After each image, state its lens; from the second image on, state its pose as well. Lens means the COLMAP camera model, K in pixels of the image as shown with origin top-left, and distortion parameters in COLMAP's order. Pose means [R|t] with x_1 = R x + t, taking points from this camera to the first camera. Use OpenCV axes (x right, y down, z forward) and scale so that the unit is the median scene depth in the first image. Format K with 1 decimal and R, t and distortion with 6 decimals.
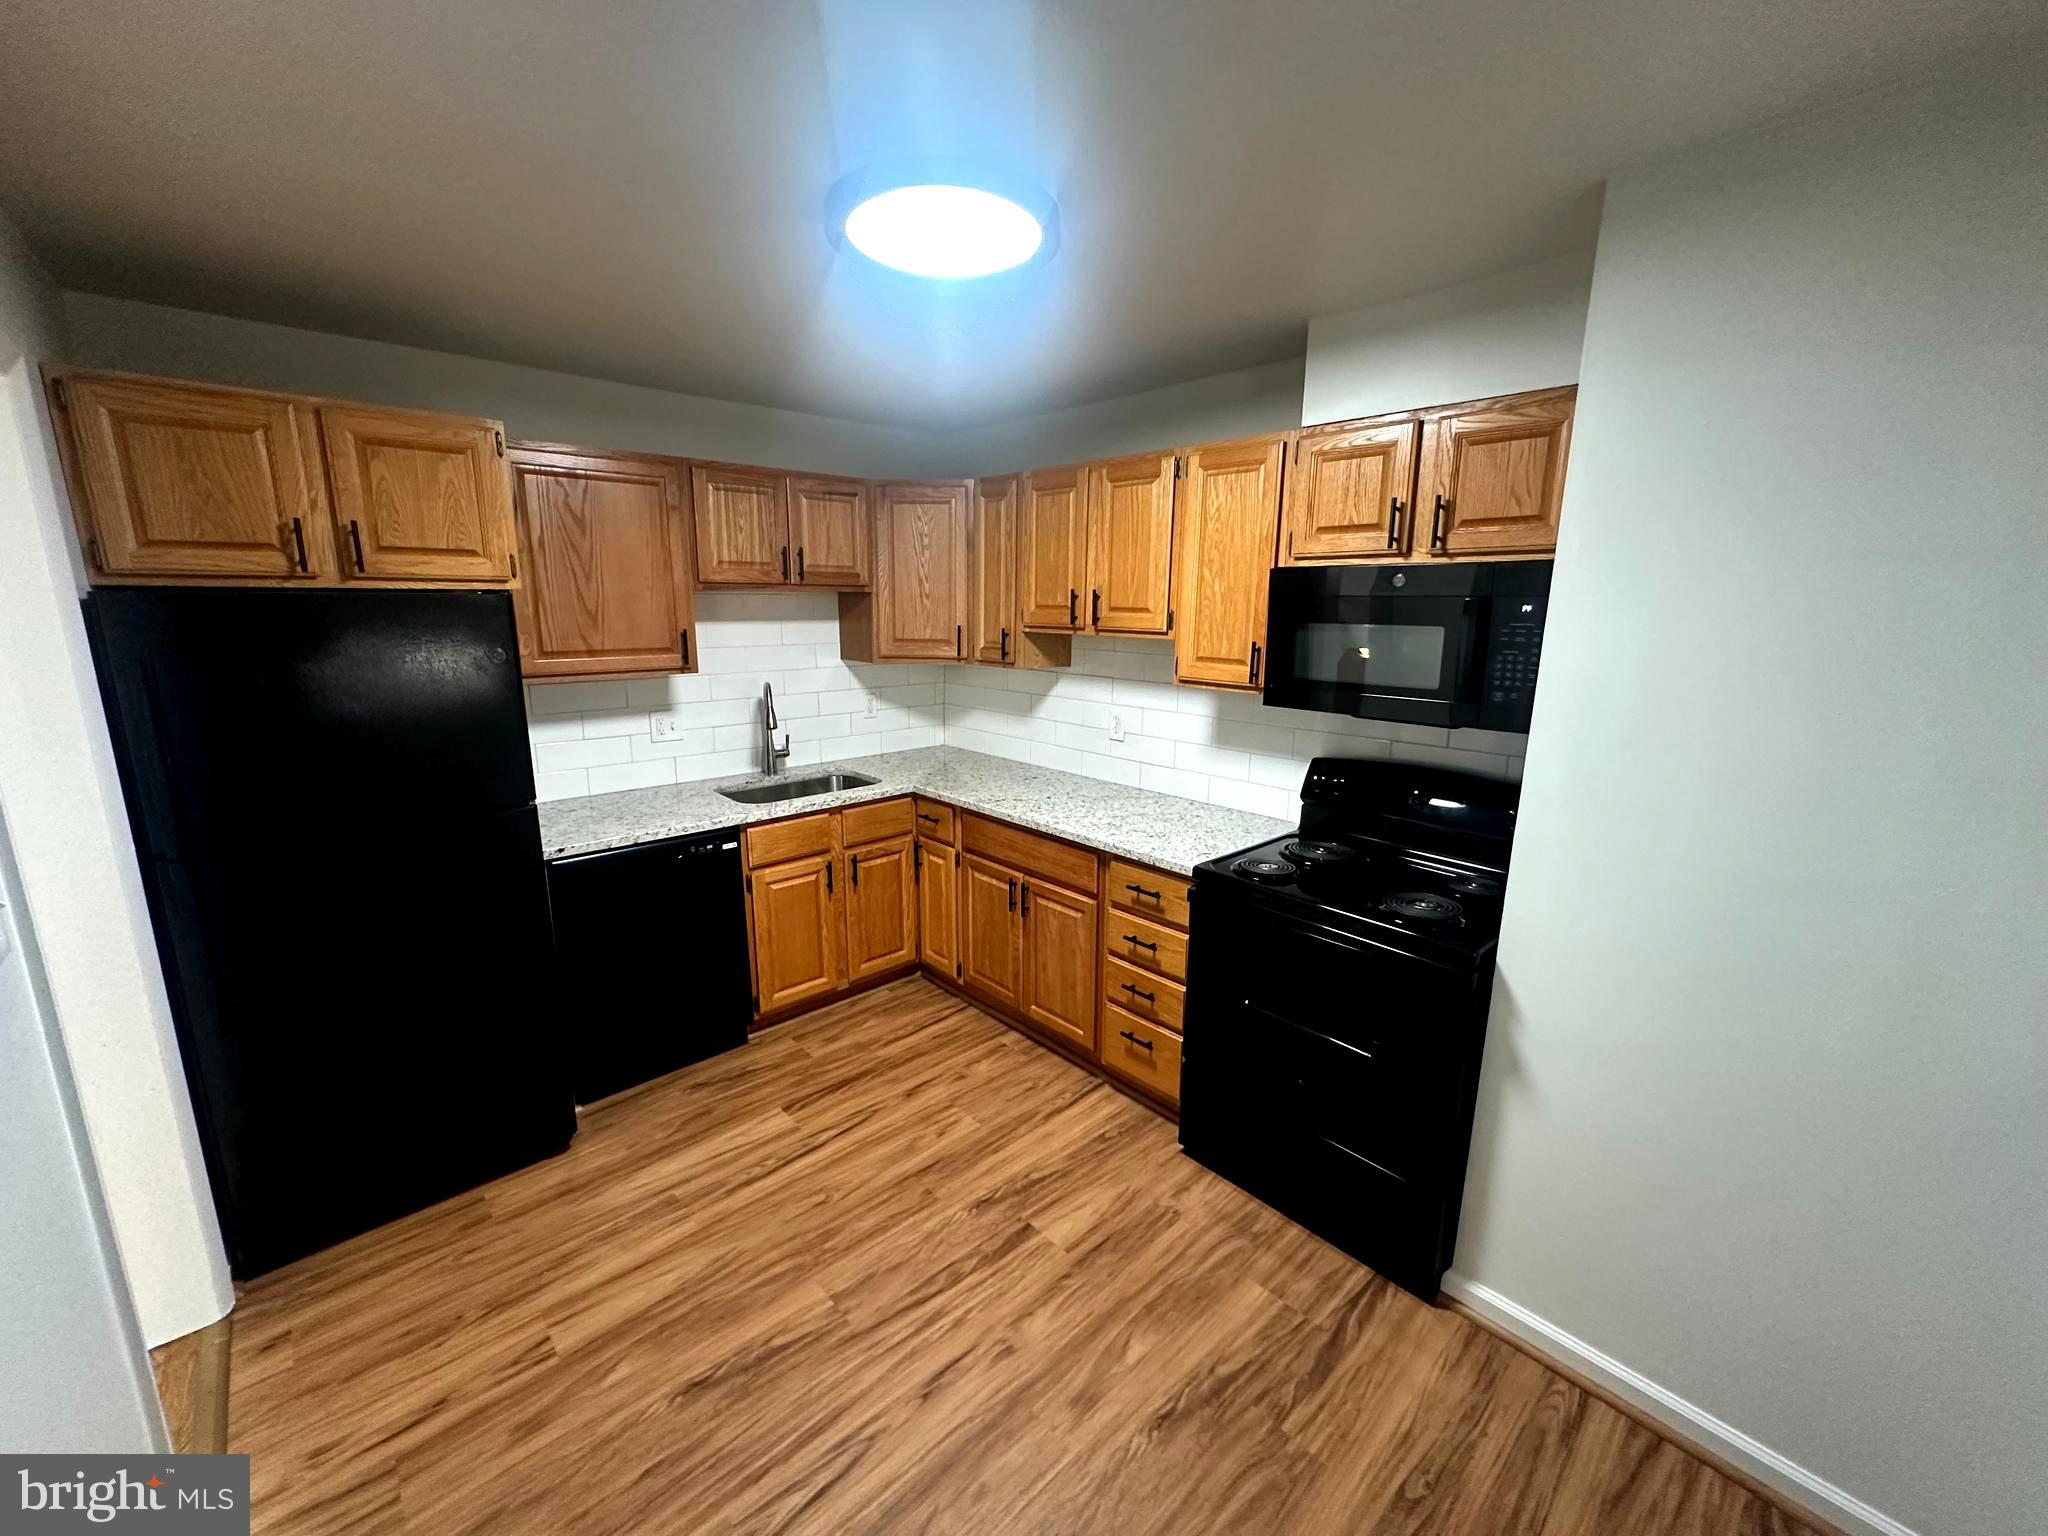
lens RADIAL K [[816.0, 0, 1023.4], [0, 816.0, 767.7], [0, 0, 1]] dist [-0.001668, 0.000448]
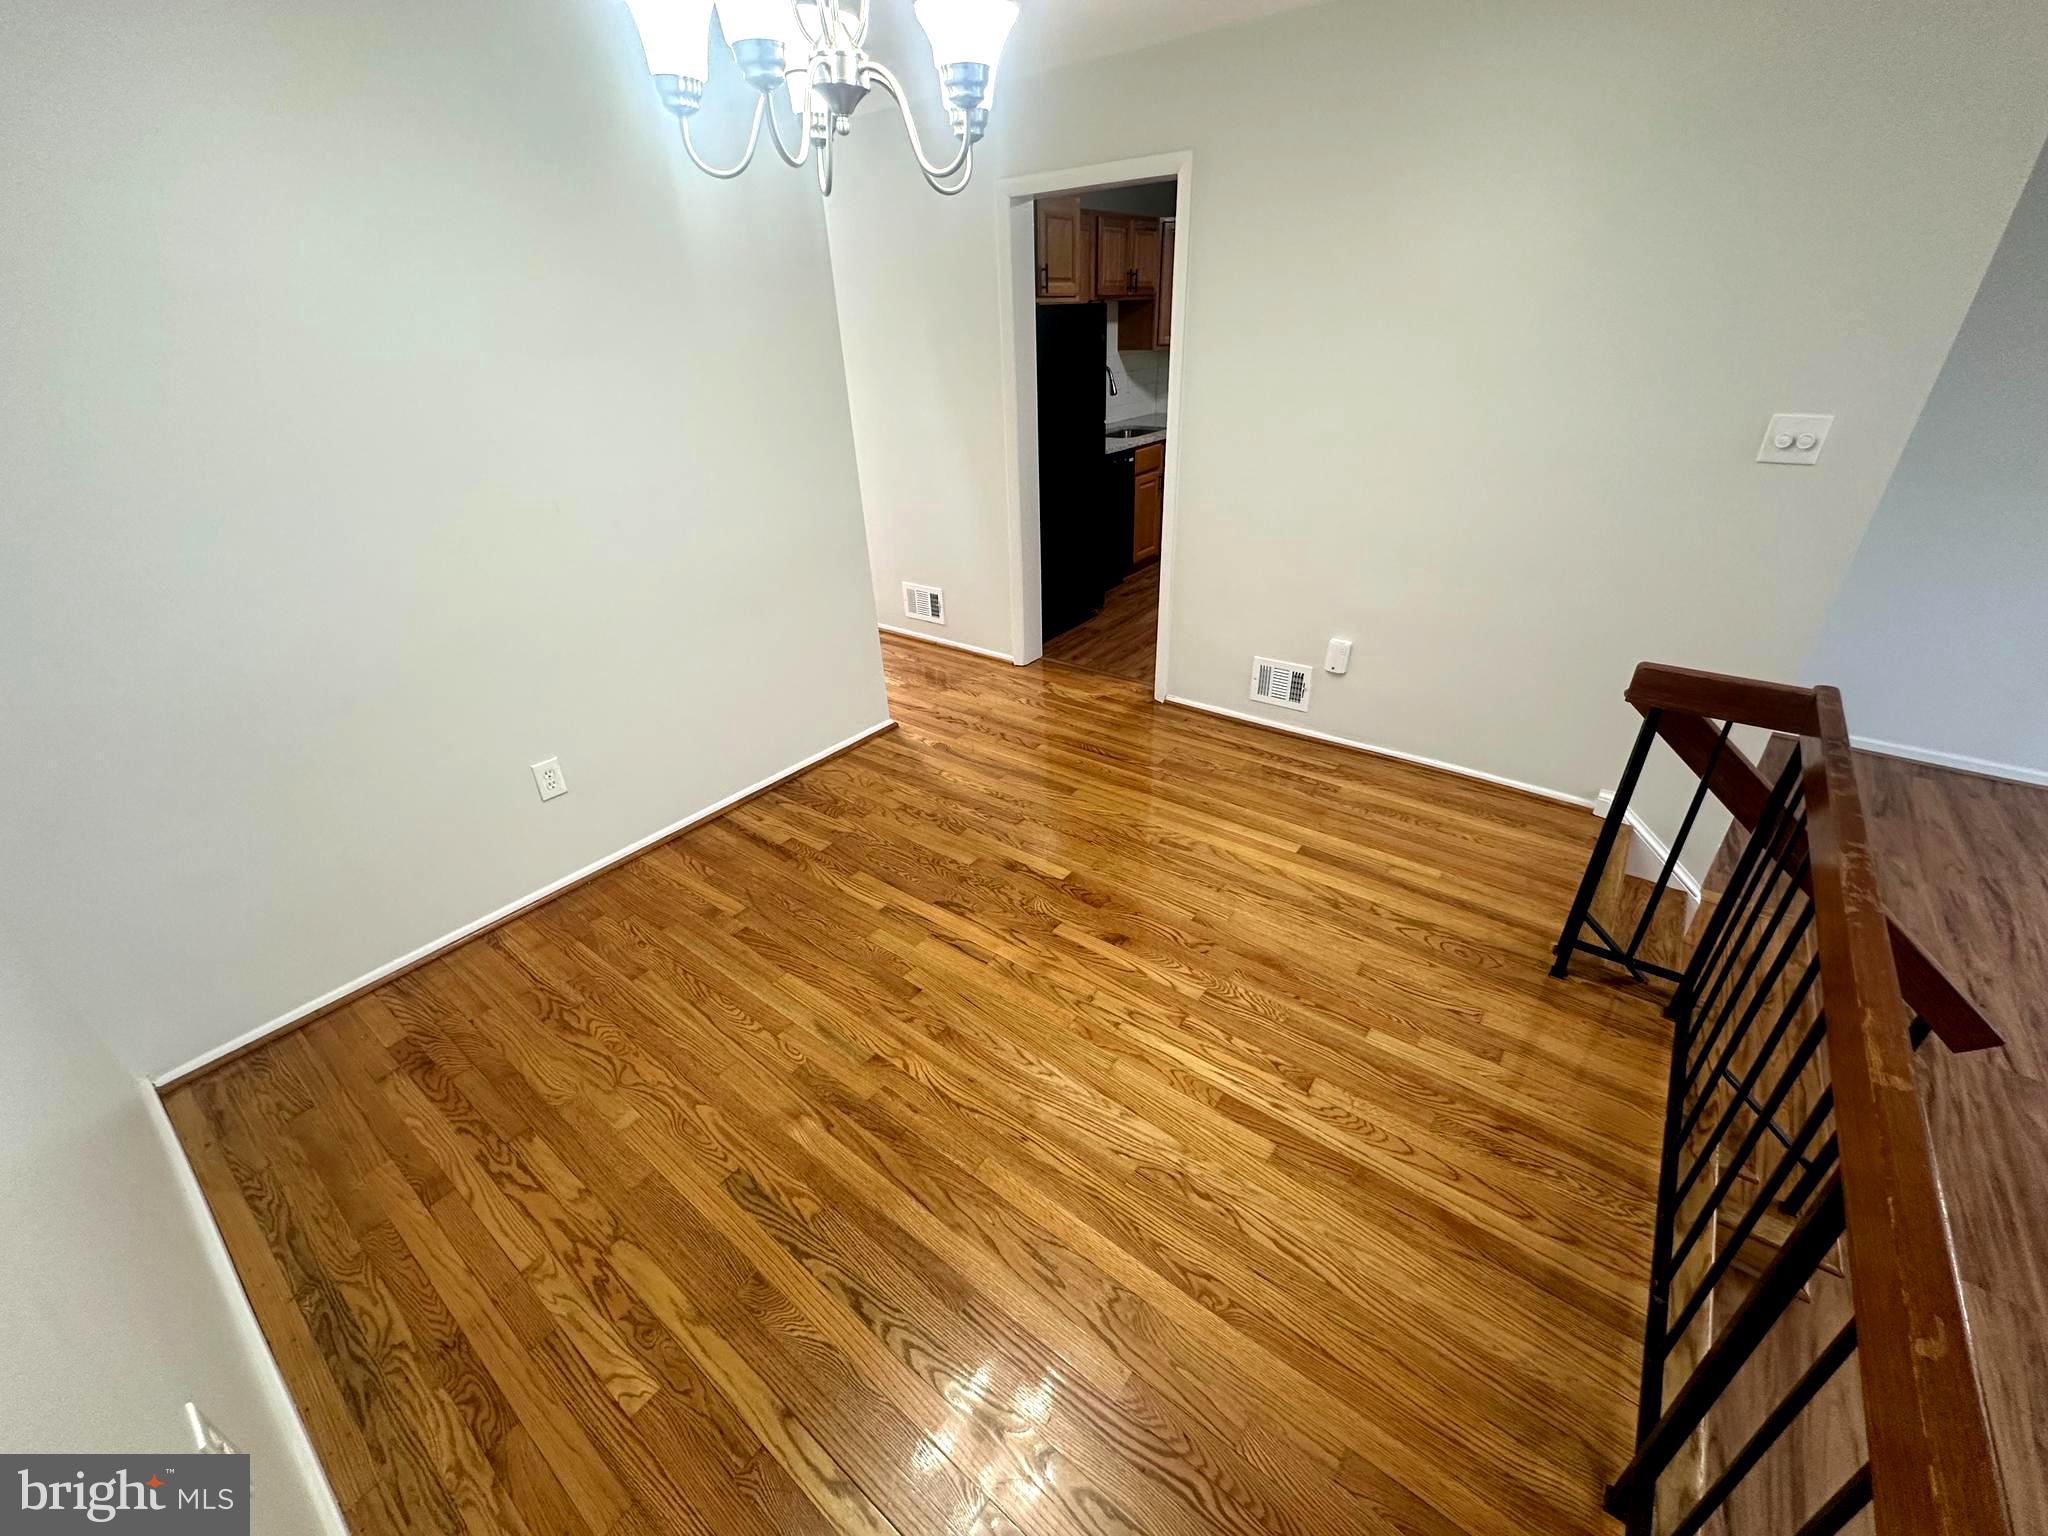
lens RADIAL K [[816.0, 0, 1024.9], [0, 816.0, 773.7], [0, 0, 1]] dist [-0.001668, 0.000448]
pose [[0.983034, -0.125423, 0.133836, -1.052983], [0.079996, 0.949785, 0.302505, 0.218824], [-0.165057, -0.286666, 0.943705, -0.976457]]
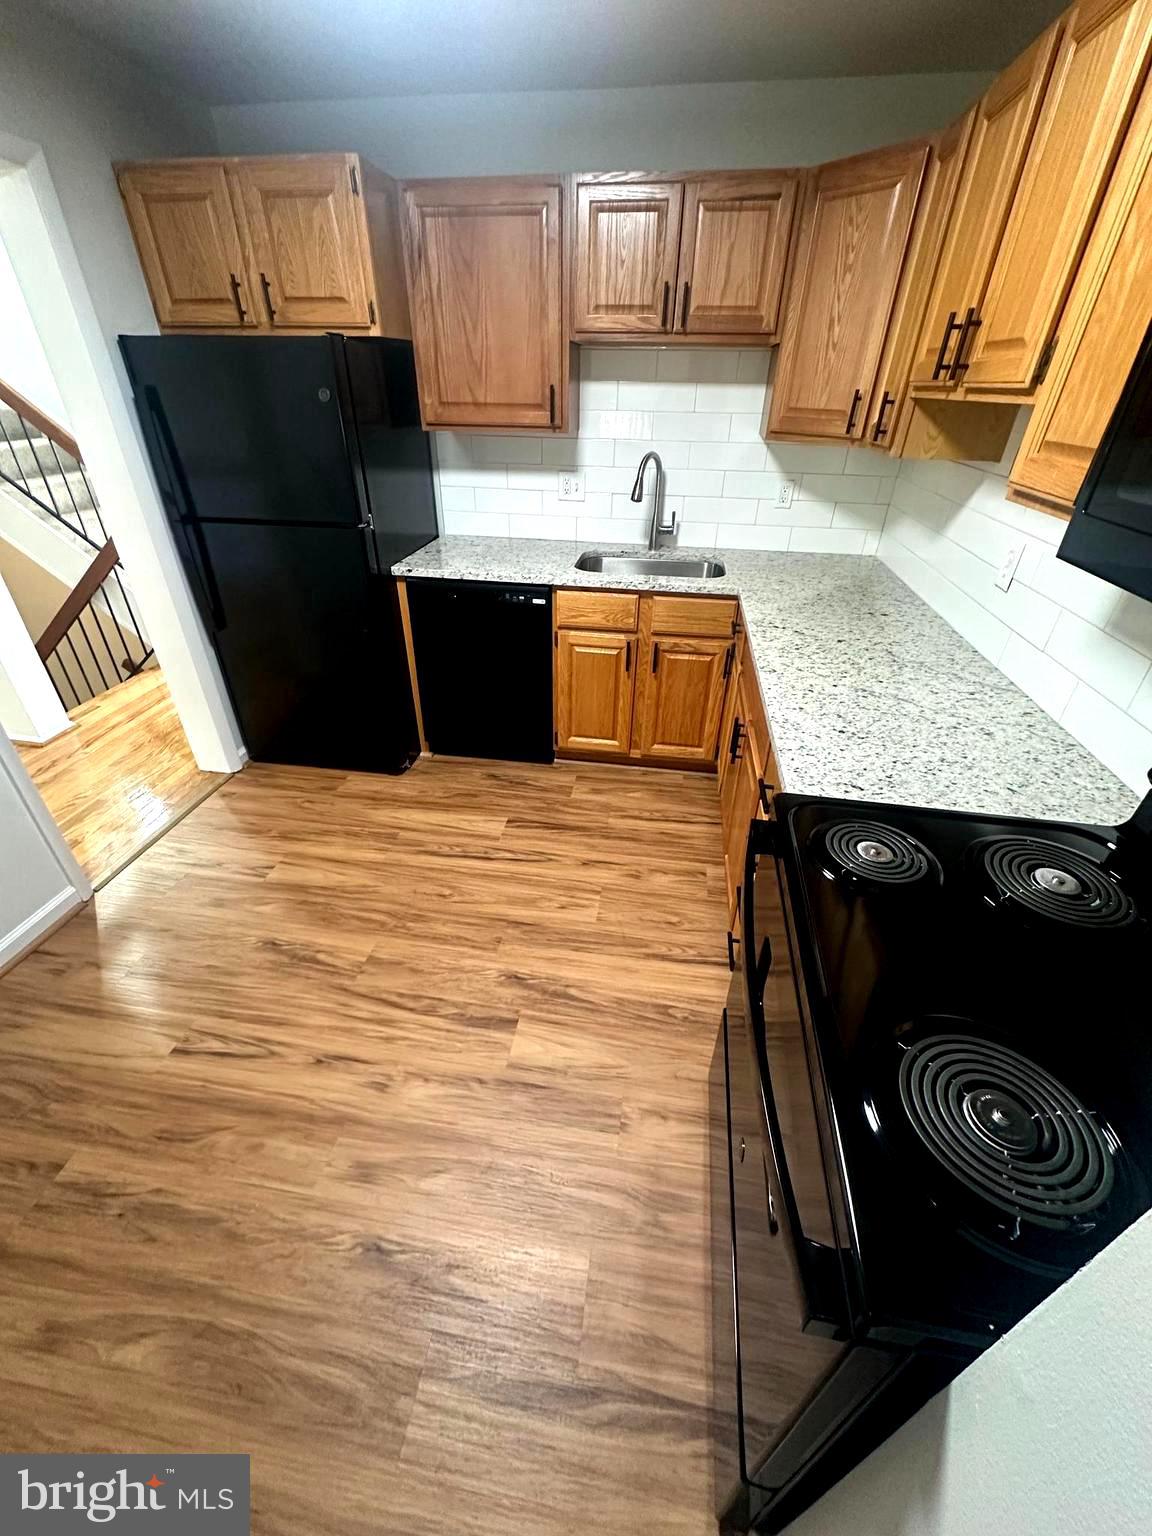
lens RADIAL K [[612.0, 0, 573.9], [0, 612.0, 767.3], [0, 0, 1]] dist [-0.001668, 0.000448]
pose [[0.622133, 0.418107, -0.661919, 0.389208], [-0.170088, 0.897446, 0.407015, -0.062010], [0.764213, -0.140633, 0.629445, 0.534601]]
